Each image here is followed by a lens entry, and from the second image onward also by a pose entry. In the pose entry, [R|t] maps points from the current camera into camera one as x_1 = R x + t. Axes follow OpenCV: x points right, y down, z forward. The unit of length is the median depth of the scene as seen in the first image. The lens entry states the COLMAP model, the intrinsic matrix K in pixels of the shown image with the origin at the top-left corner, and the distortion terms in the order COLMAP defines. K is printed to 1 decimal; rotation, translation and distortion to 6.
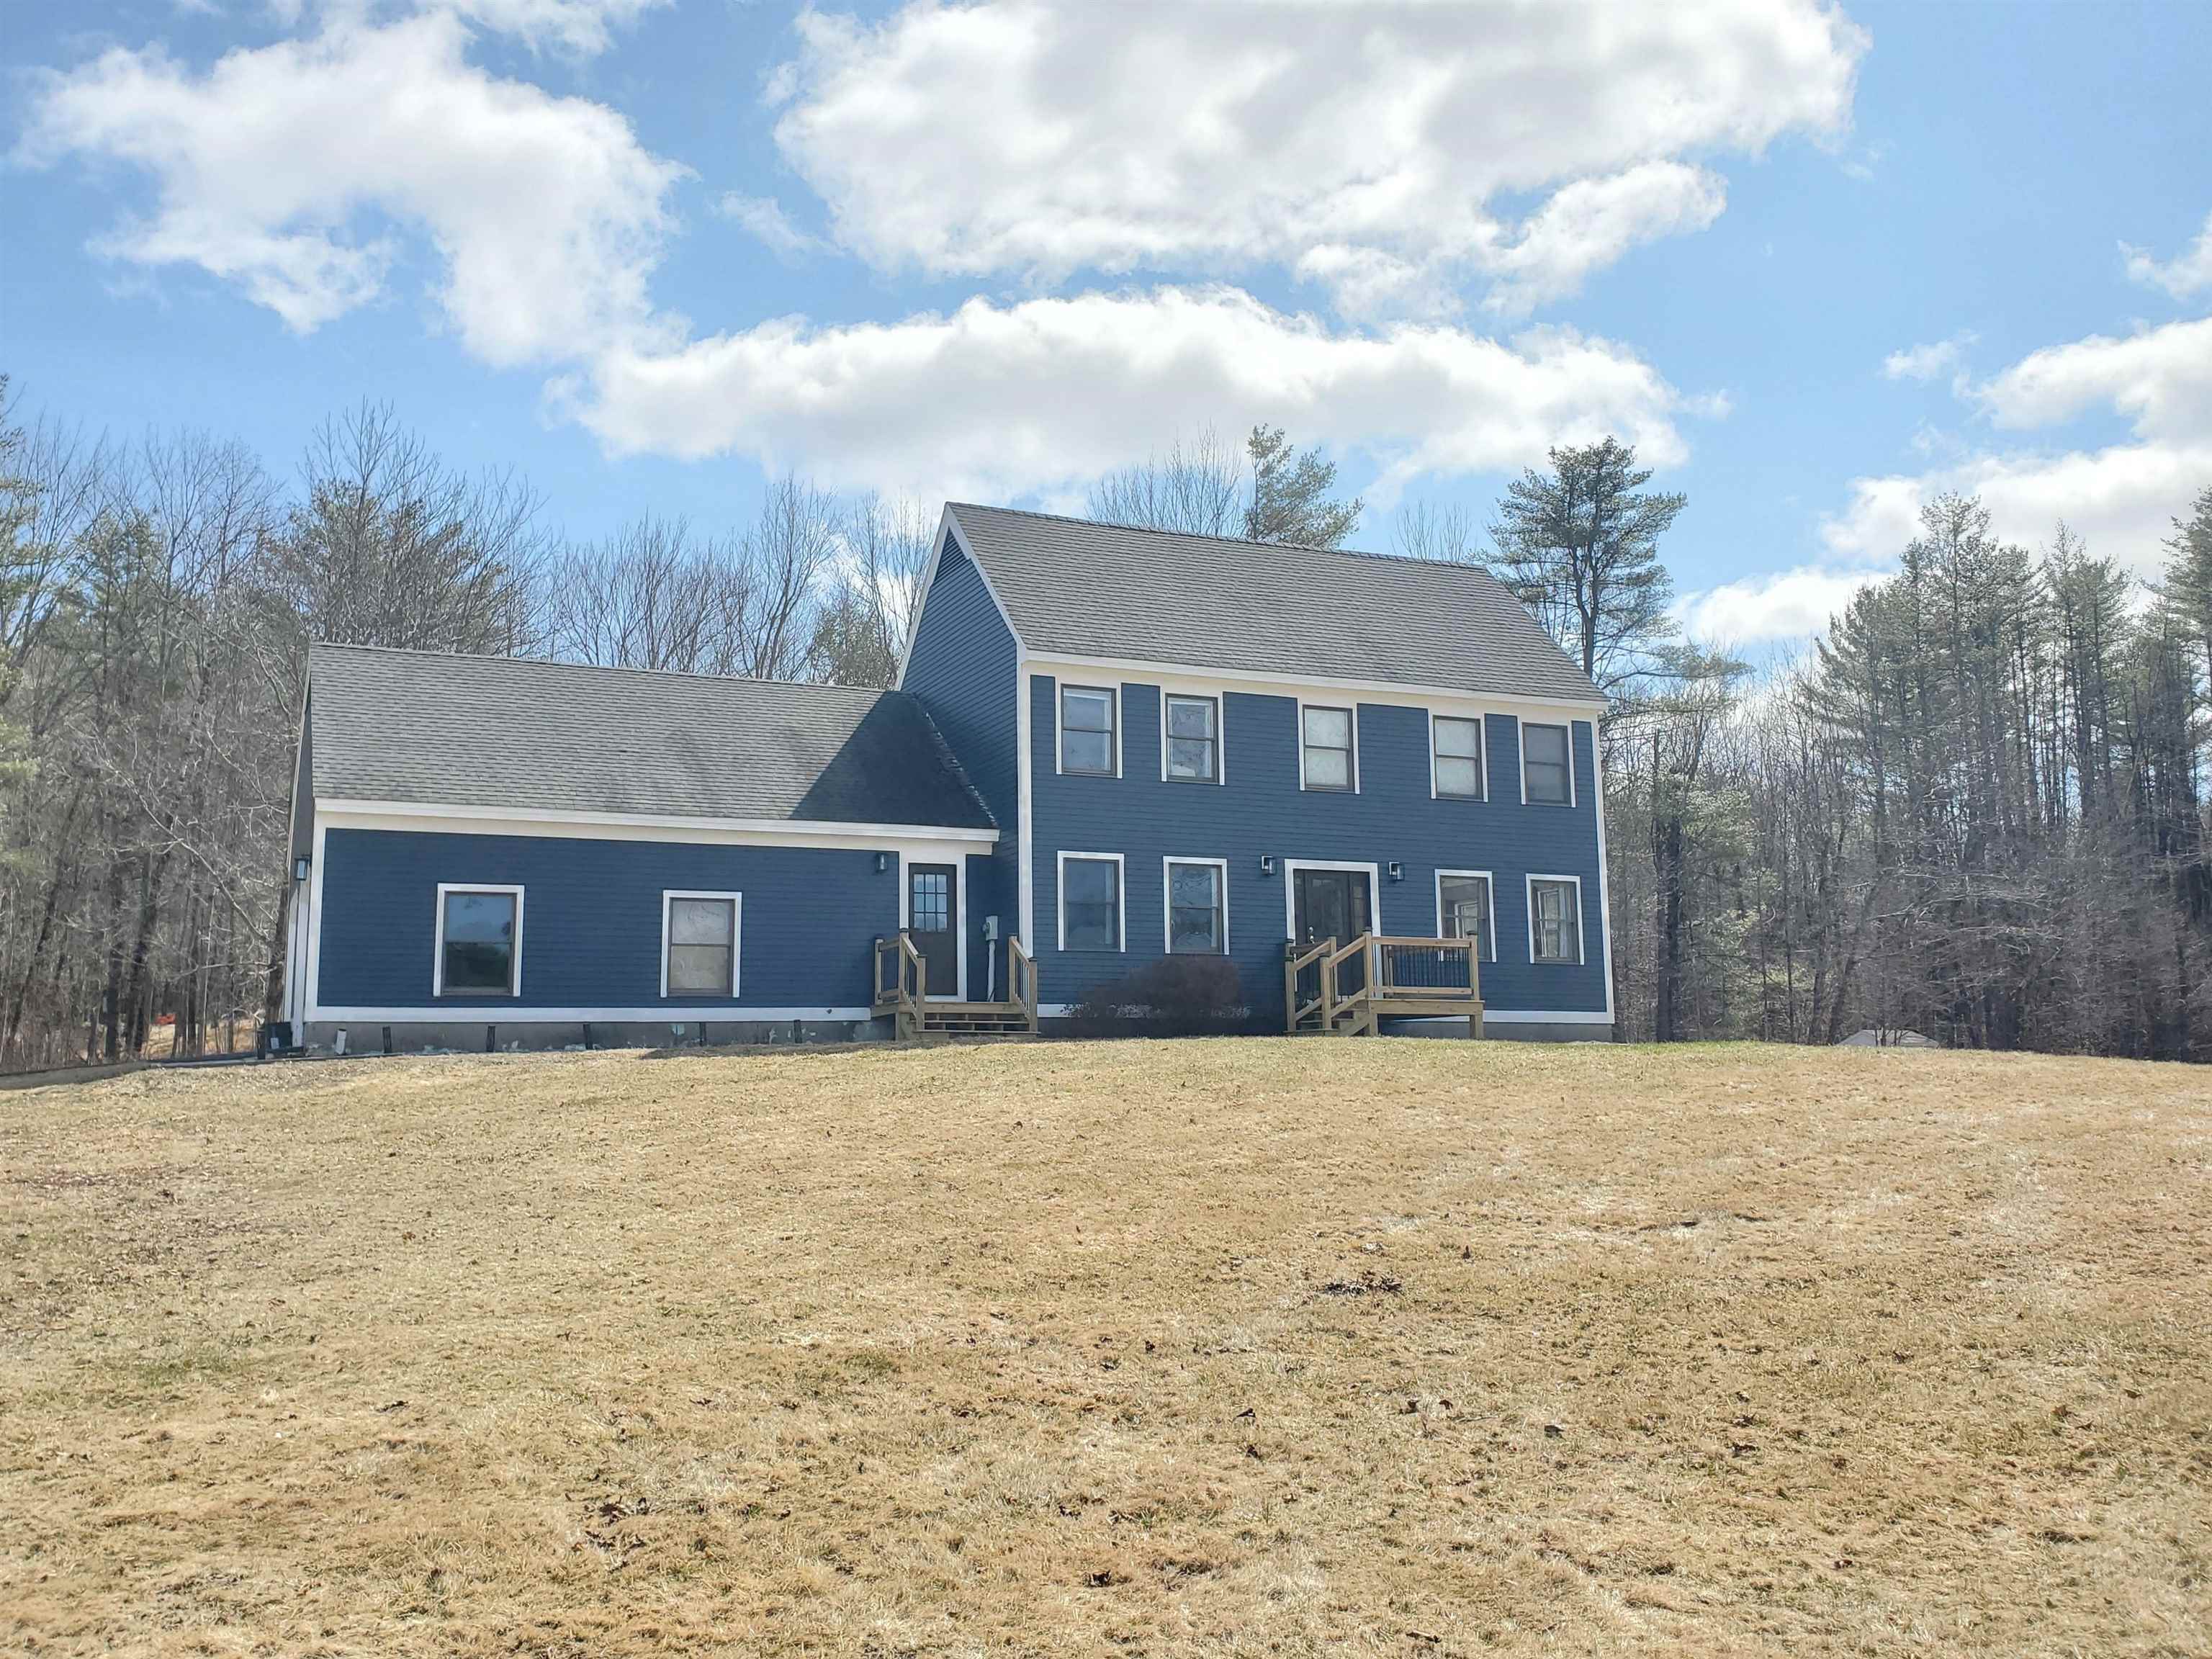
lens RADIAL K [[1639.6, 0, 1098.3], [0, 1639.6, 791.8], [0, 0, 1]] dist [0.155094, -0.288449]
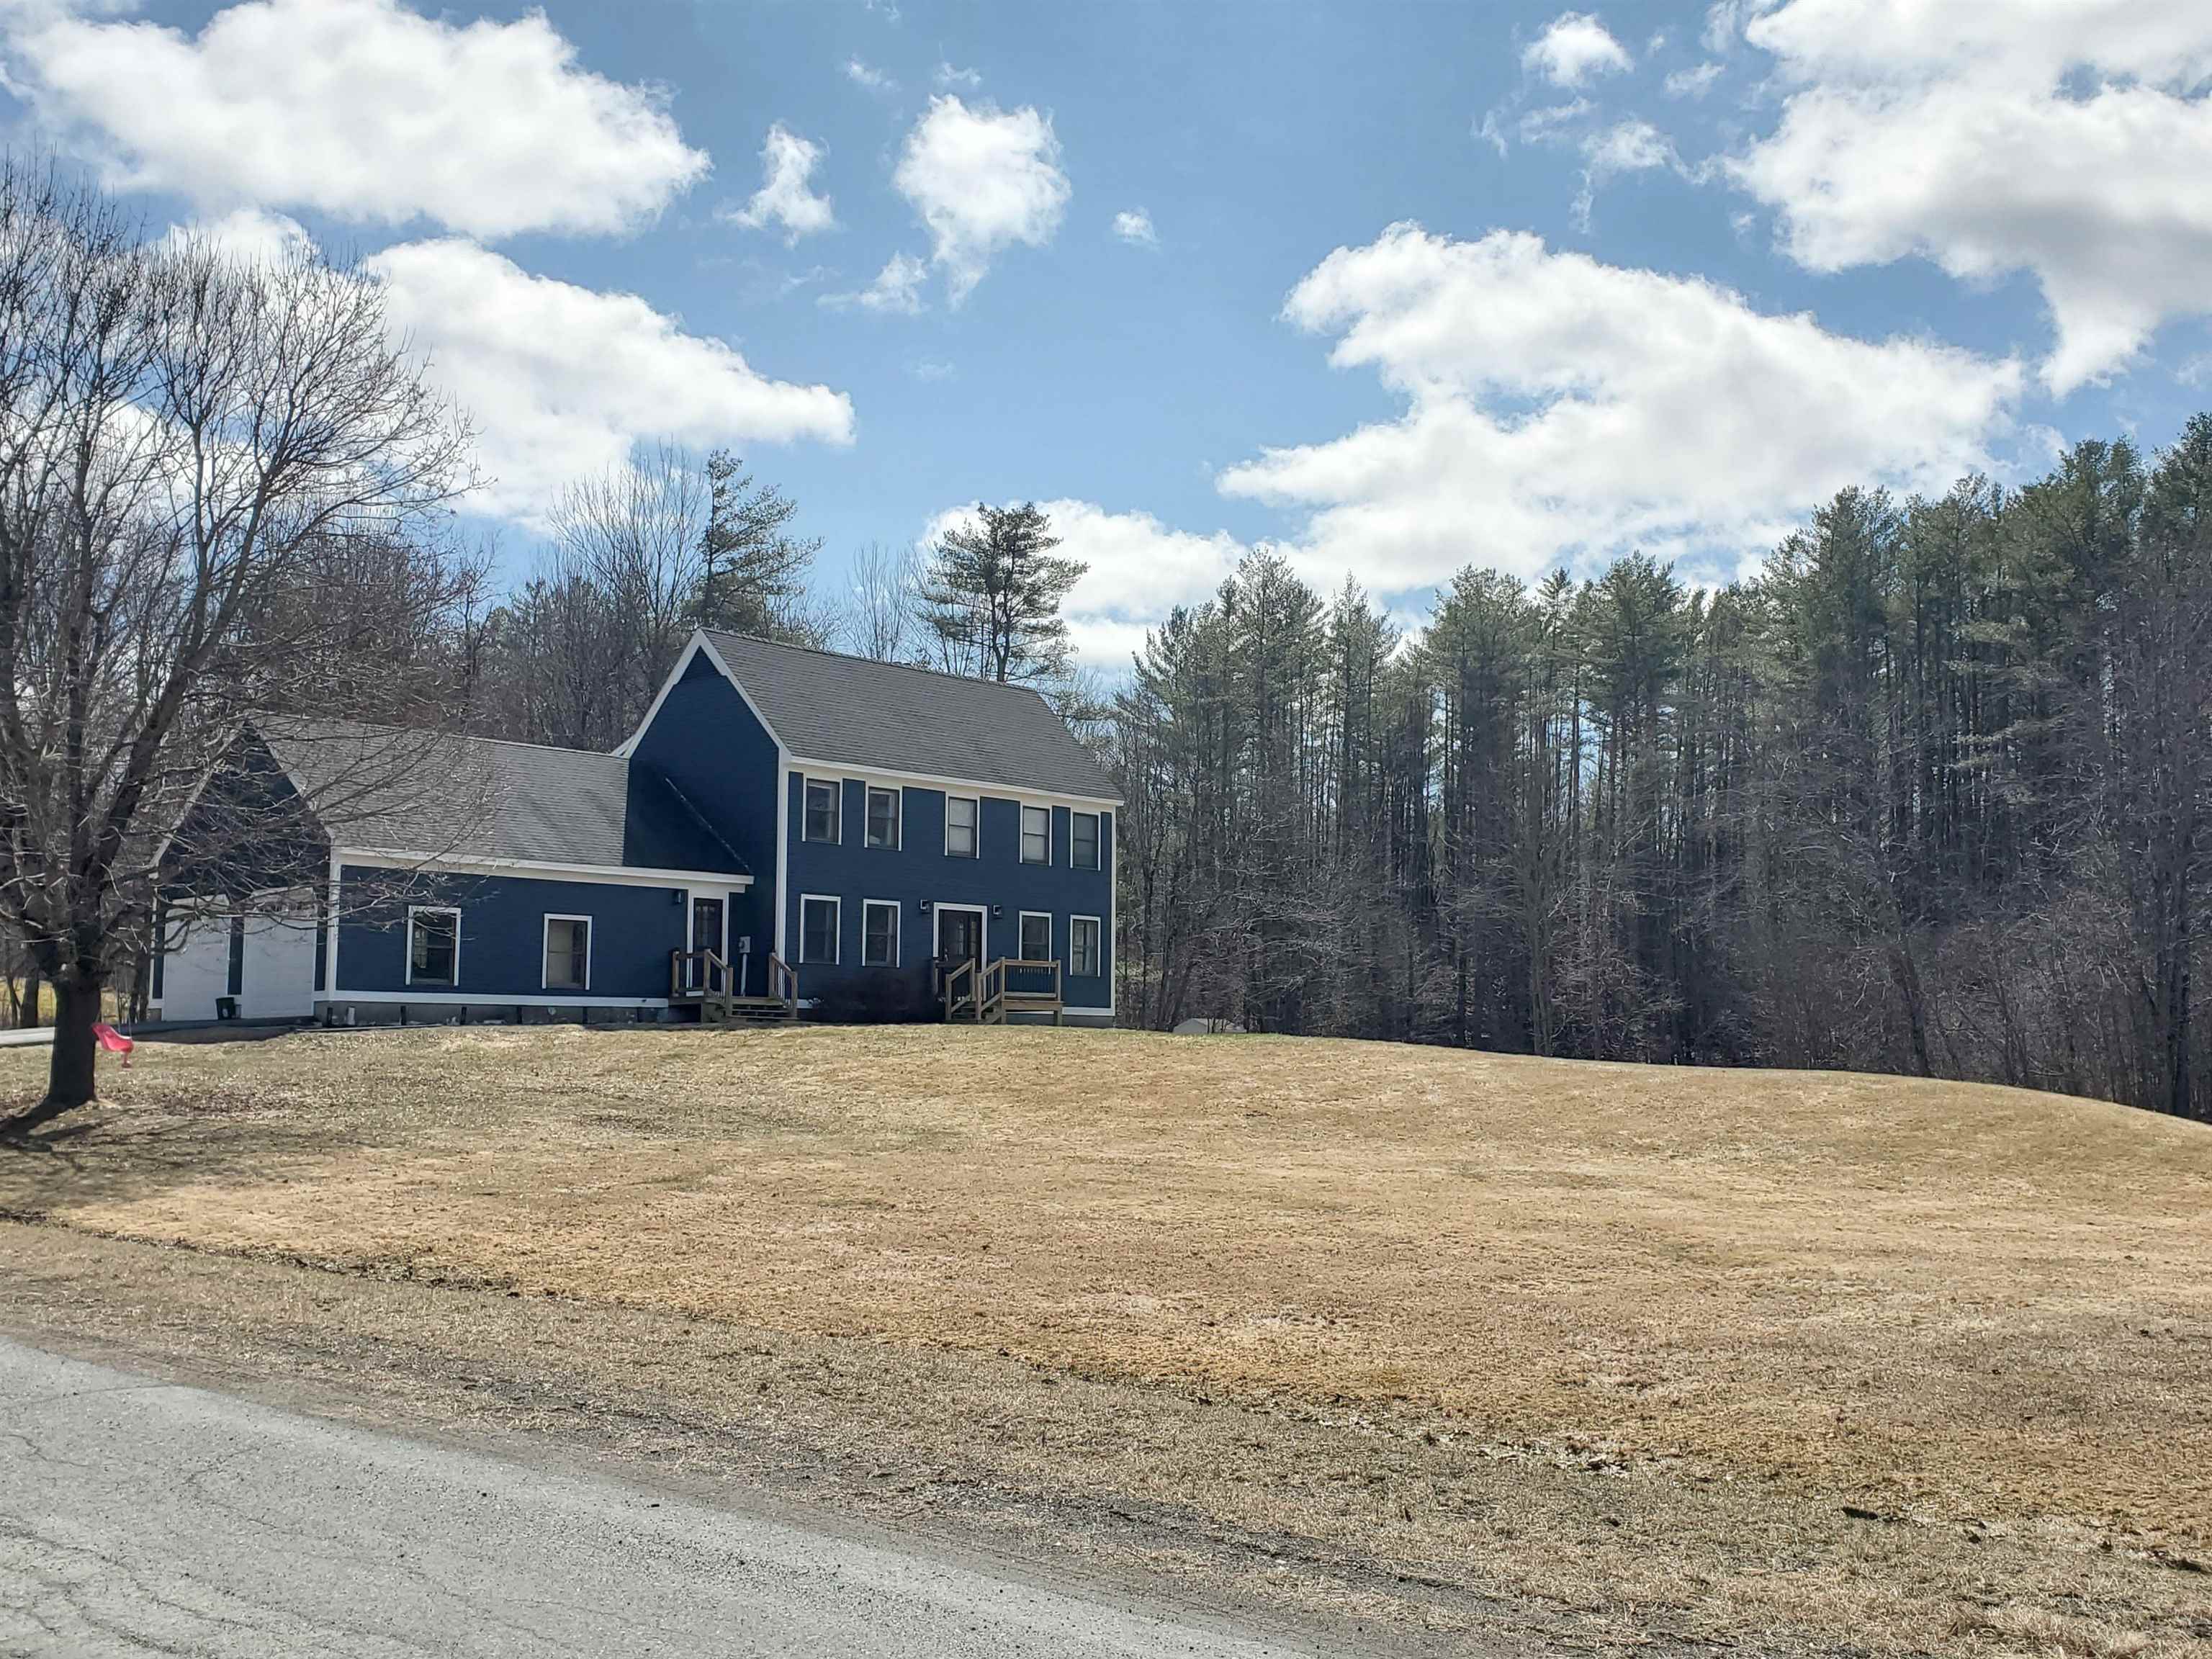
lens RADIAL K [[1697.0, 0, 1106.0], [0, 1697.0, 829.5], [0, 0, 1]] dist [0.042522, -0.001192]
pose [[0.920893, 0.059615, 0.385229, -0.349116], [-0.072664, 0.997168, 0.019390, -0.067934], [-0.382982, -0.045848, 0.922617, -0.475005]]
